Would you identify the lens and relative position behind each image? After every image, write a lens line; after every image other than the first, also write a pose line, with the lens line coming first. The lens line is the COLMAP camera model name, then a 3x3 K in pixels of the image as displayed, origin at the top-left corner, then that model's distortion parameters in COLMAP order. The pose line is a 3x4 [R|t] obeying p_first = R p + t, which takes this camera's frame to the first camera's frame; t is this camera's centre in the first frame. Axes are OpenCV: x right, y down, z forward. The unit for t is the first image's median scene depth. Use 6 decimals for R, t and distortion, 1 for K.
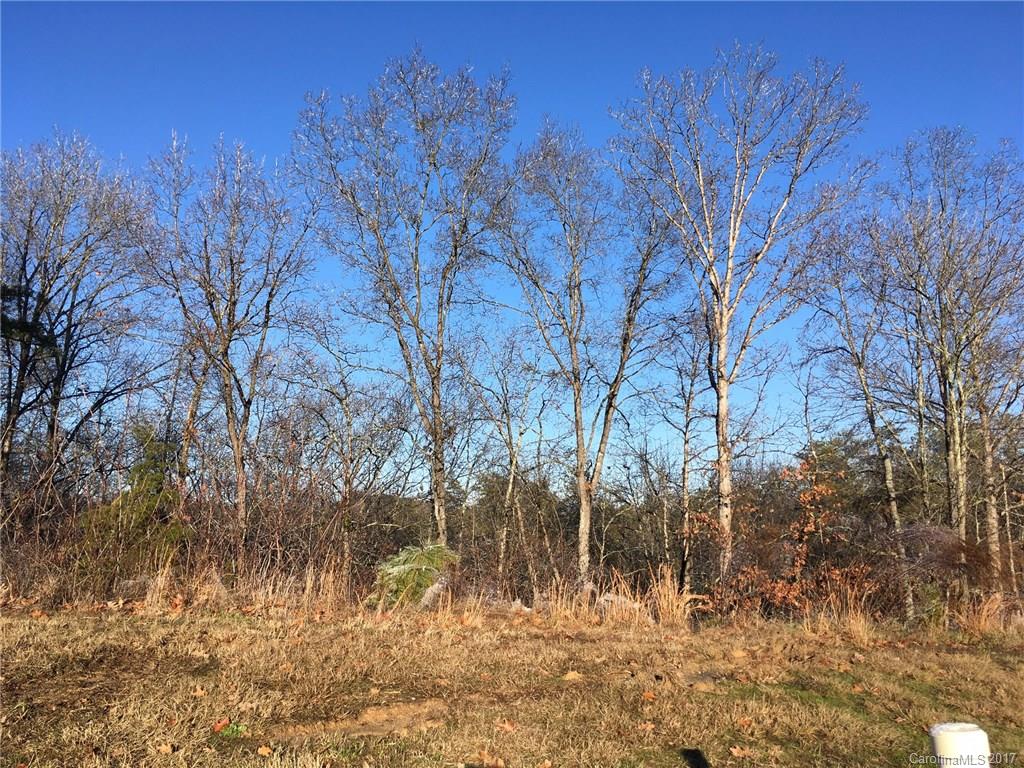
lens RADIAL K [[875.9, 0, 512.2], [0, 875.9, 385.2], [0, 0, 1]] dist [0.054513, -0.024041]
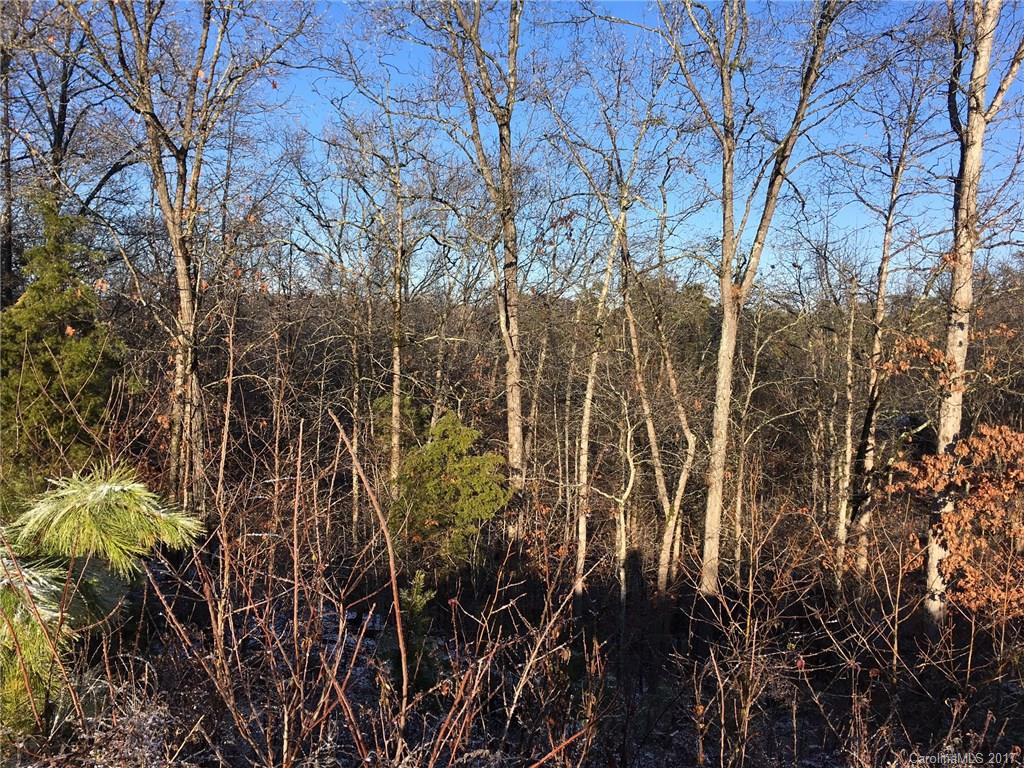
lens RADIAL K [[875.9, 0, 513.5], [0, 875.9, 383.3], [0, 0, 1]] dist [0.054513, -0.024041]
pose [[0.983357, 0.036187, -0.178041, 0.038952], [0.004309, 0.975043, 0.221976, 0.029740], [0.181630, -0.219049, 0.958660, 0.274957]]
